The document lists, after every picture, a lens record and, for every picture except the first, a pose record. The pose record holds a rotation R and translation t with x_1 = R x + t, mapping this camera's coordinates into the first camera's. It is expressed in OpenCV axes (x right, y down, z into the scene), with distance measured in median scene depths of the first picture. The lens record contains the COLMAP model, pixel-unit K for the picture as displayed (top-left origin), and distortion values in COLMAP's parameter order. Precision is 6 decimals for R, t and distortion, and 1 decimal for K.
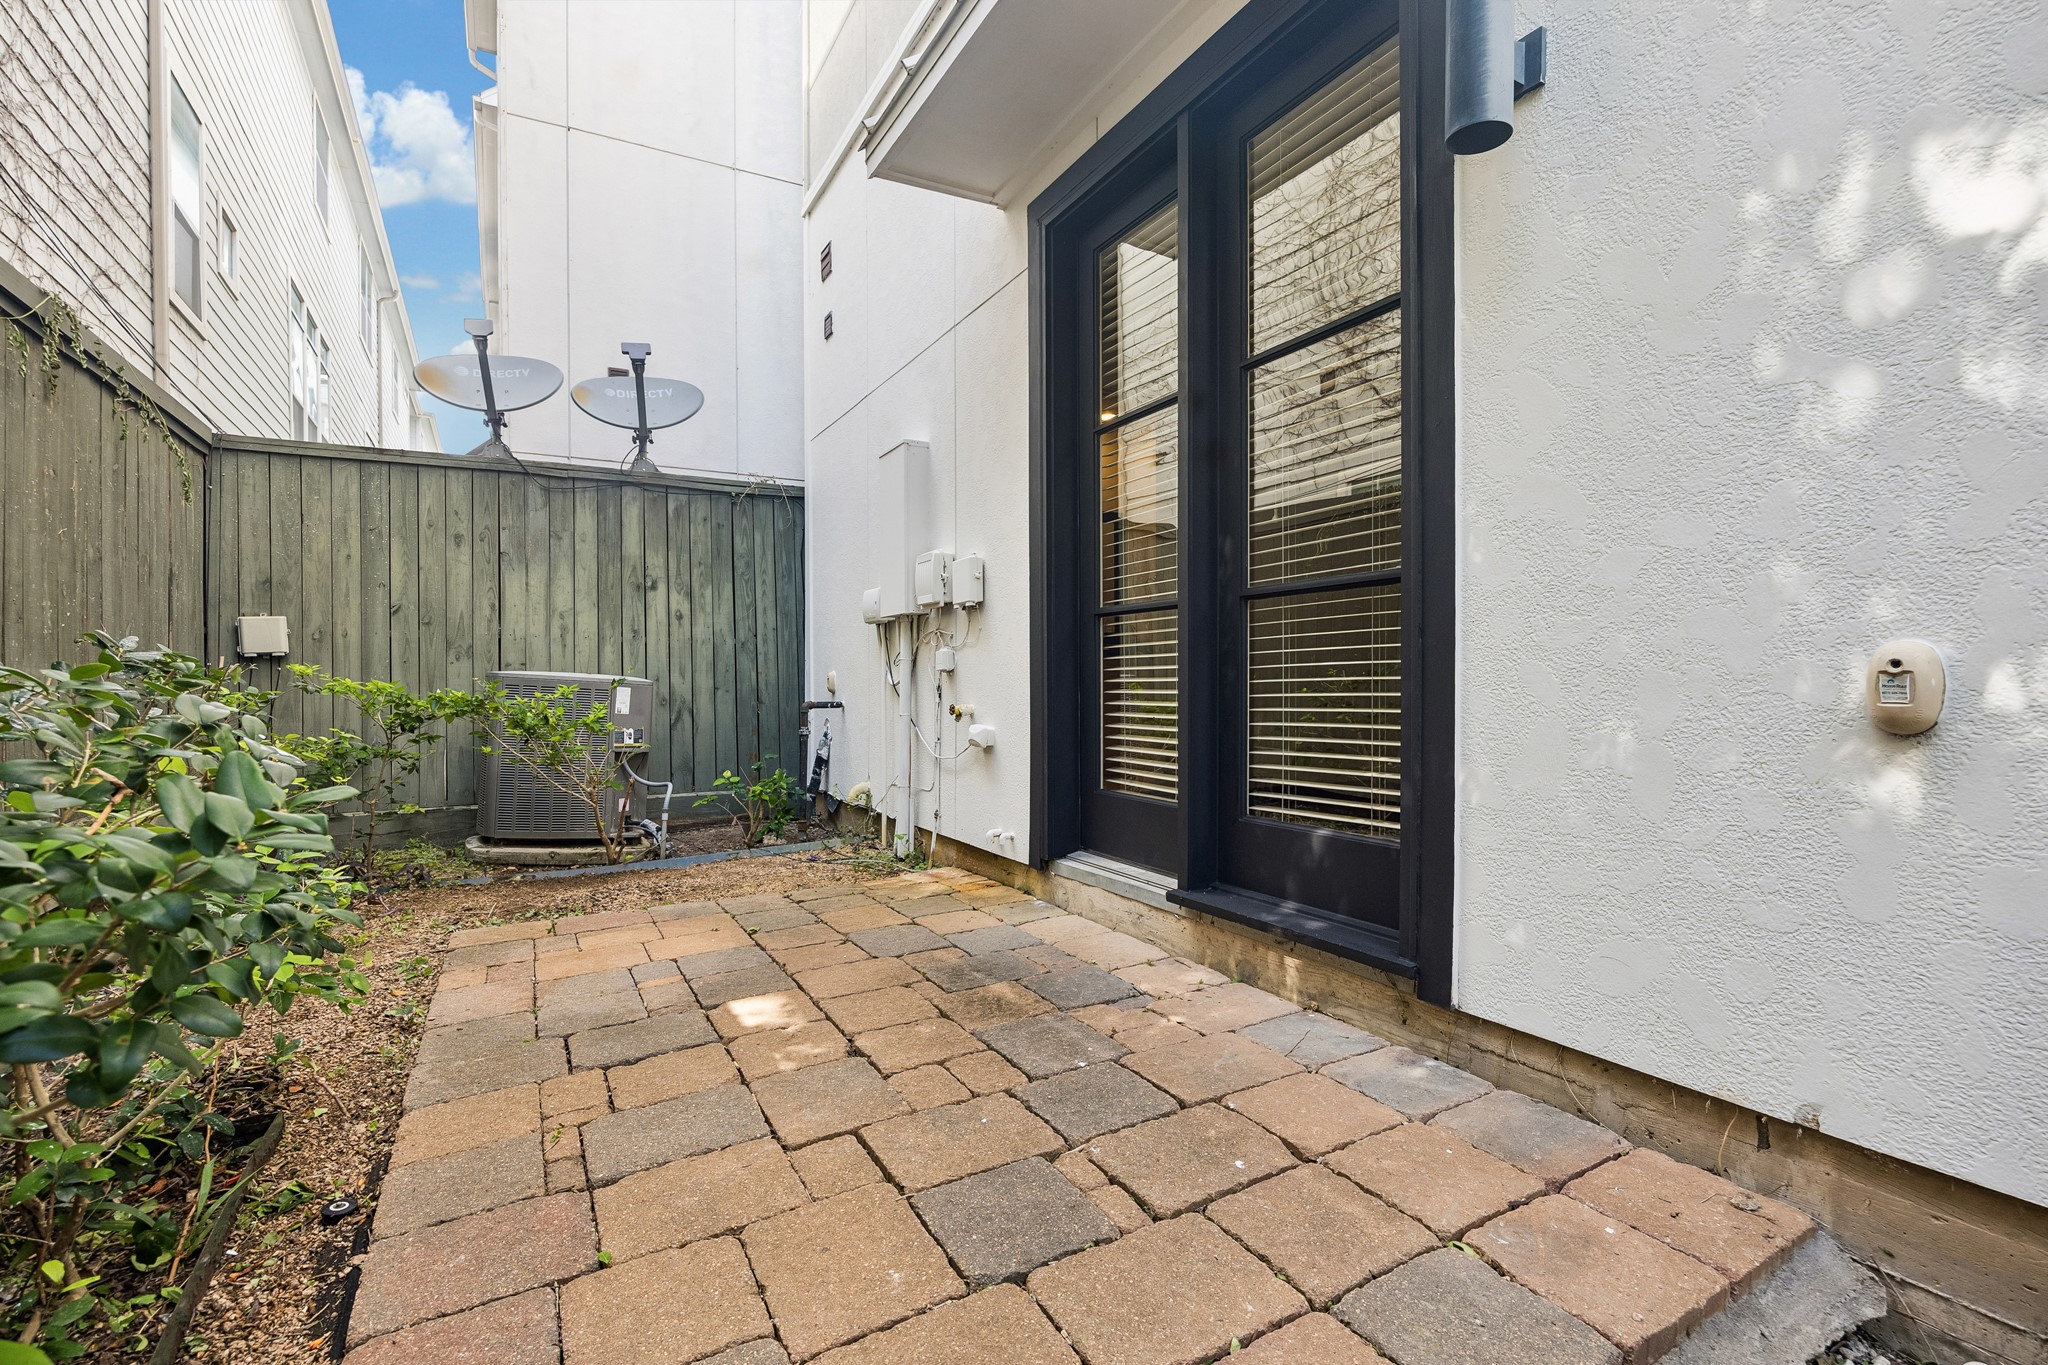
lens RADIAL K [[913.7, 0, 1024.0], [0, 913.7, 682.5], [0, 0, 1]] dist [-0.032712, 0.000106]
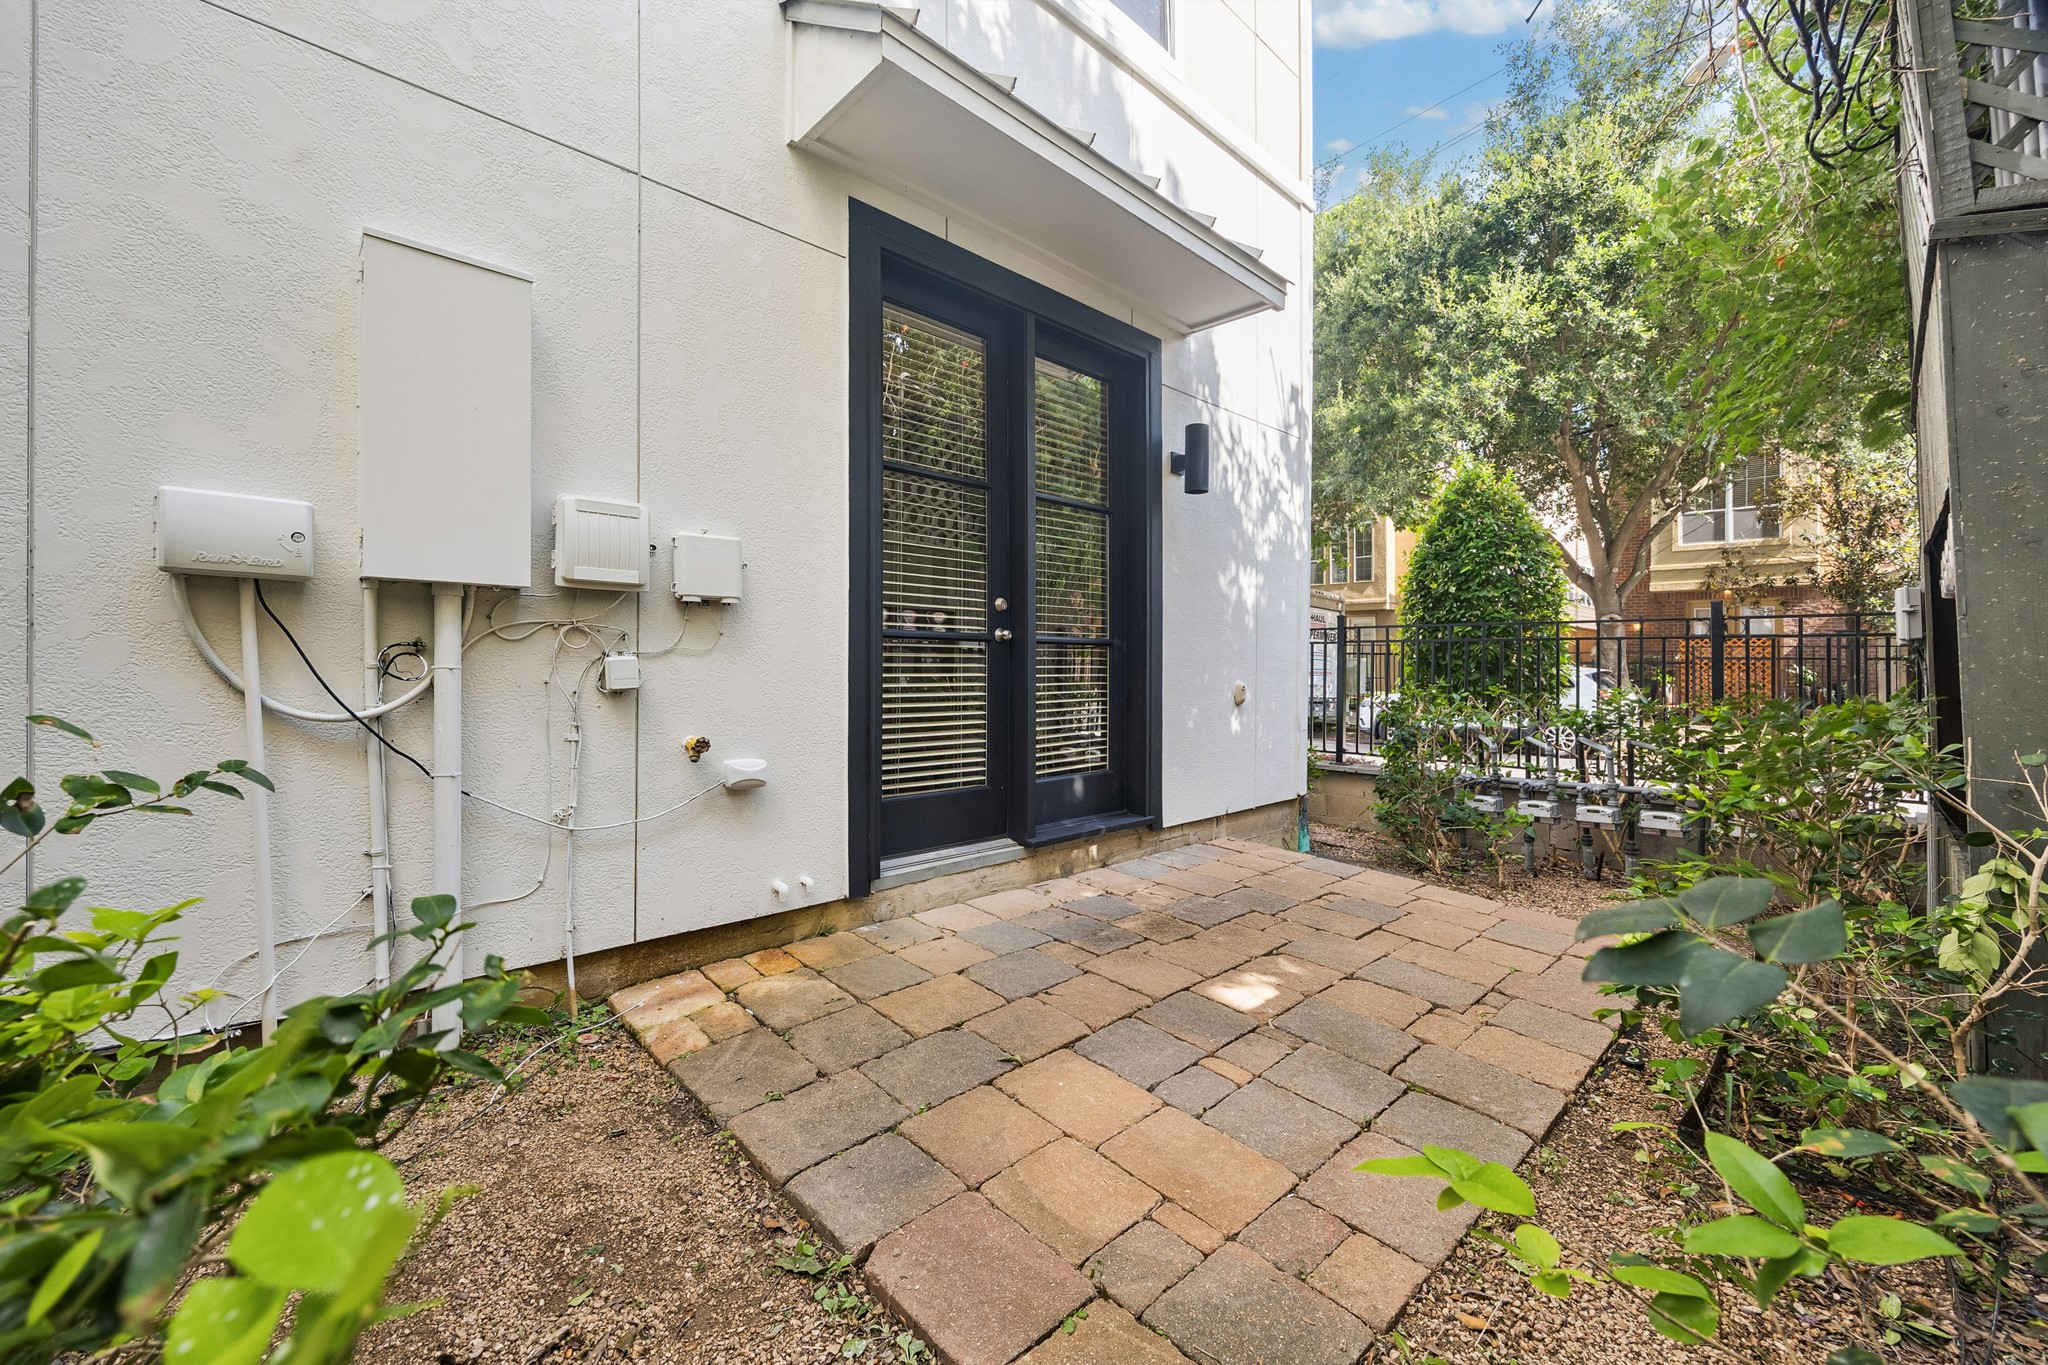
lens RADIAL K [[795.6, 0, 1006.2], [0, 795.6, 677.7], [0, 0, 1]] dist [-0.002263, 0.000081]
pose [[-0.223489, -0.019445, 0.974512, -1.077597], [-0.013060, 0.999771, 0.016954, -0.049966], [-0.974619, -0.008938, -0.223692, 1.367688]]
